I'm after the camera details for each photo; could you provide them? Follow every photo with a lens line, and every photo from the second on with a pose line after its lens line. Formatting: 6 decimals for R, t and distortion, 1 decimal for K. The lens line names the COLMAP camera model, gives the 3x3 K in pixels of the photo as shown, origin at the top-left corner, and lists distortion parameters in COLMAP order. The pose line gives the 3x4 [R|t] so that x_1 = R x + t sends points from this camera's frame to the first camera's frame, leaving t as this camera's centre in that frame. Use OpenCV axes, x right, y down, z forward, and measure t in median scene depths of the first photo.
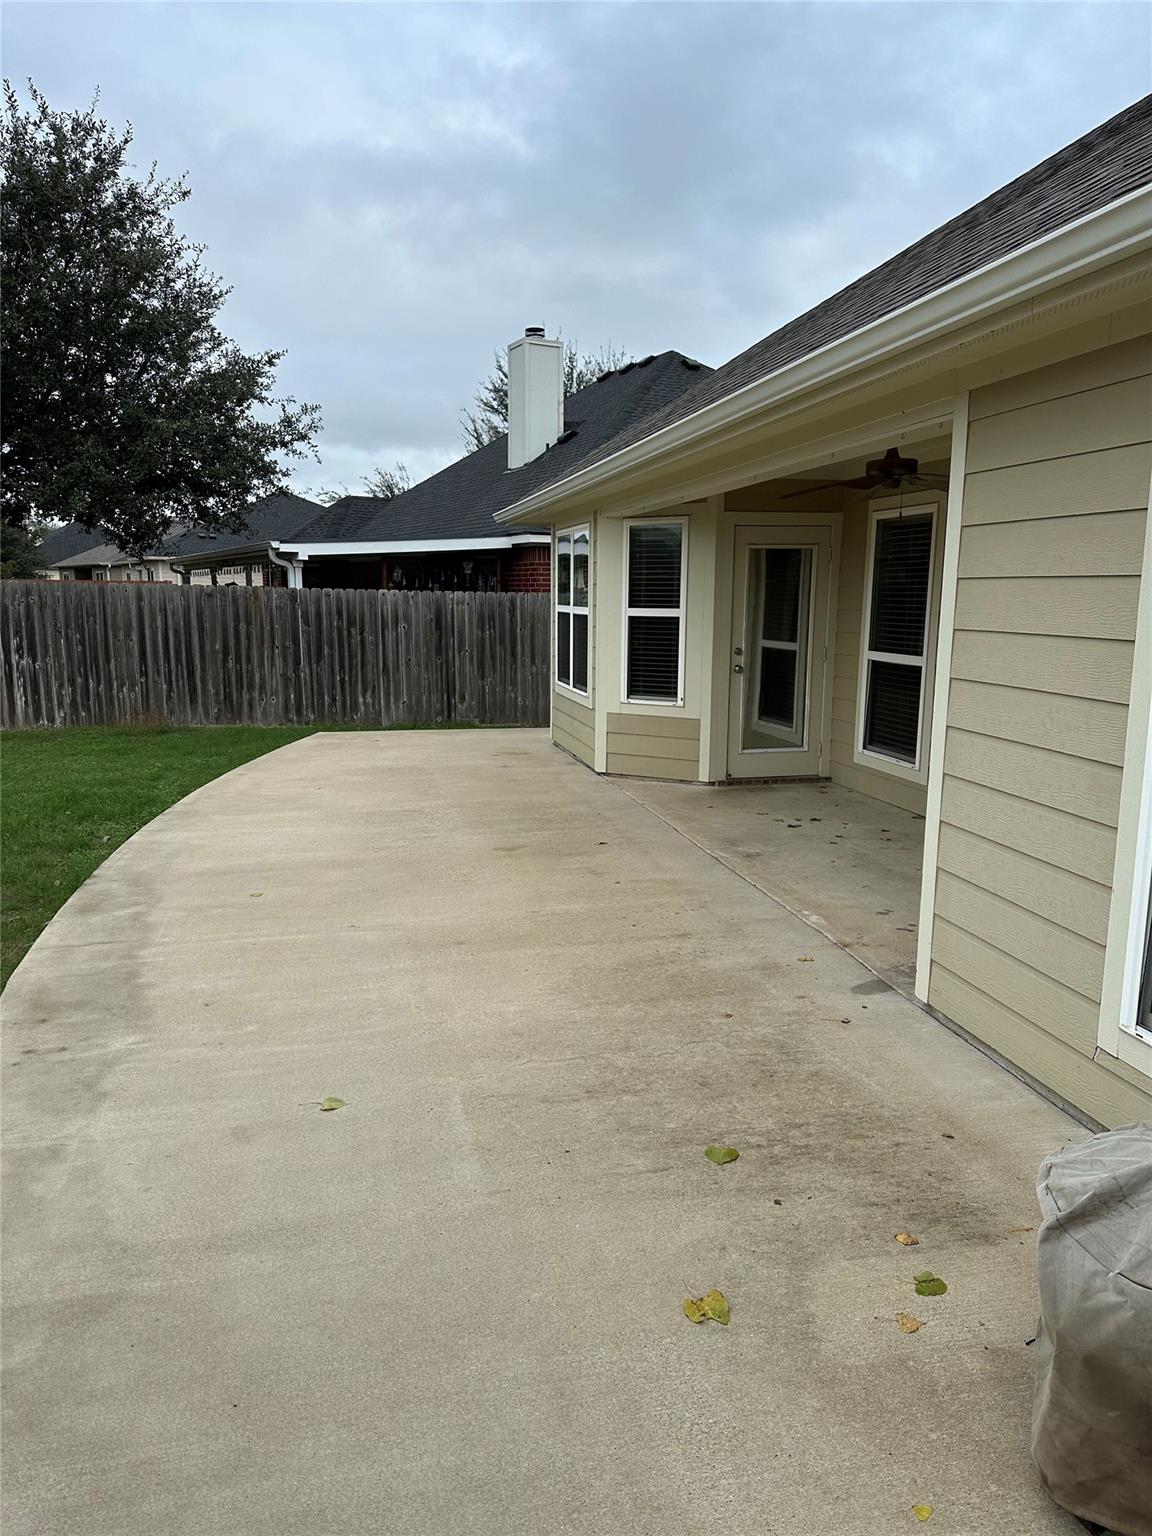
lens RADIAL K [[1066.1, 0, 569.6], [0, 1066.1, 776.3], [0, 0, 1]] dist [0.039500, -0.054349]
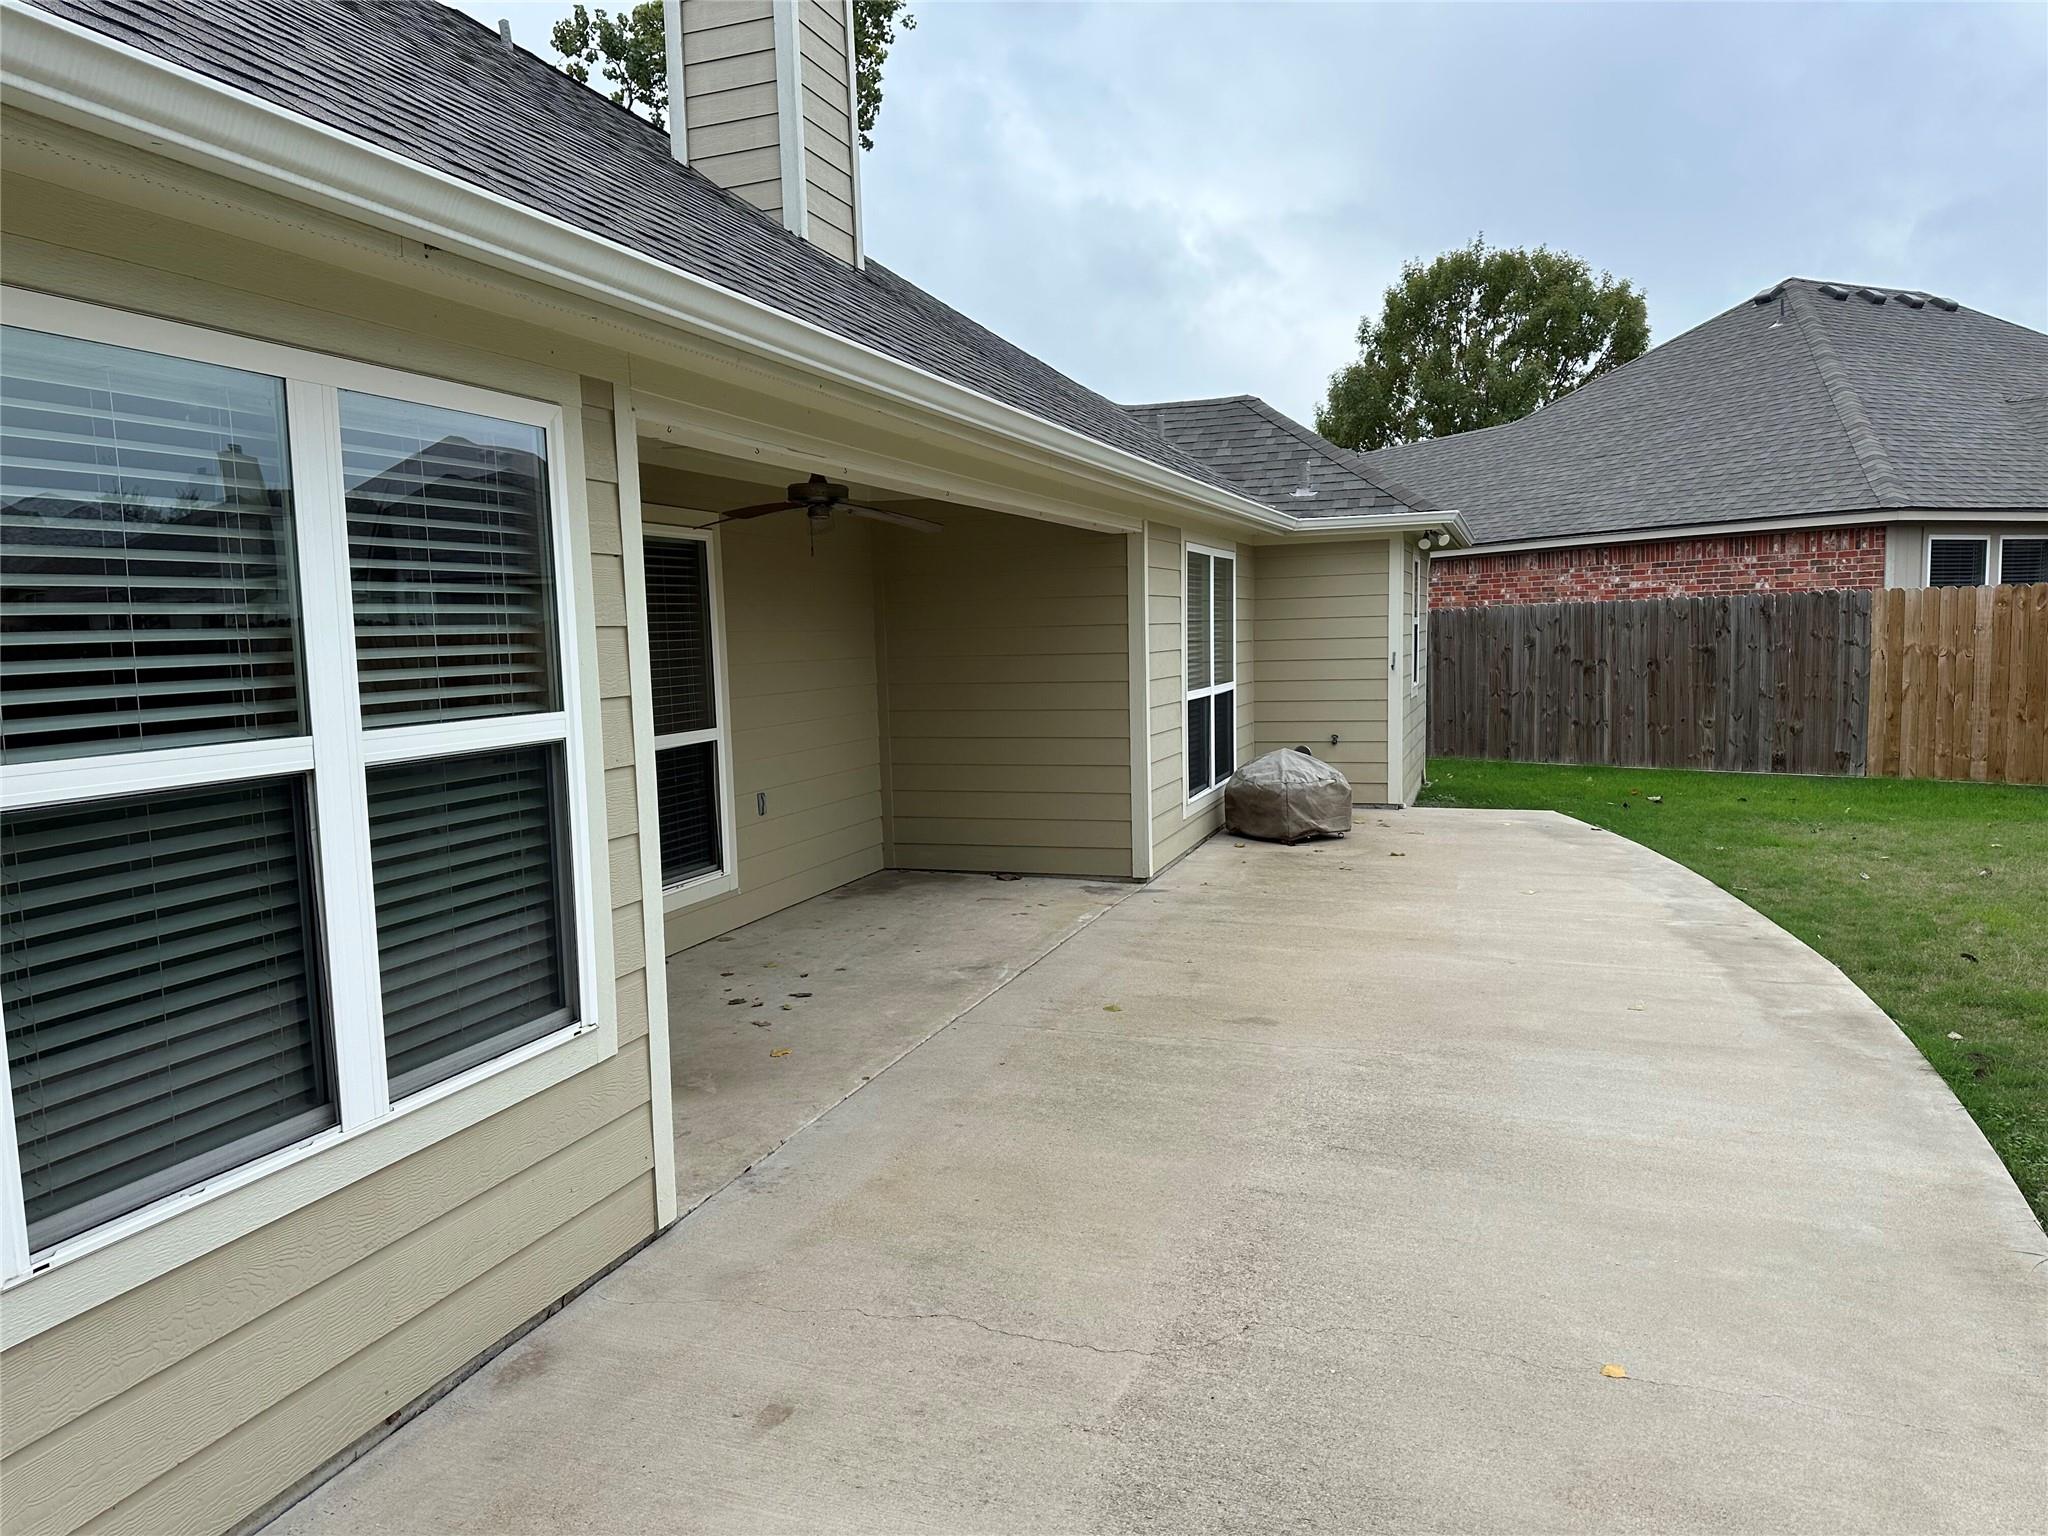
lens RADIAL K [[1421.4, 0, 1011.5], [0, 1421.4, 761.8], [0, 0, 1]] dist [0.039500, -0.054349]
pose [[-0.852725, -0.037248, 0.521031, -0.421422], [0.109372, 0.962614, 0.247816, -0.353743], [-0.510782, 0.268305, -0.816771, 1.940783]]
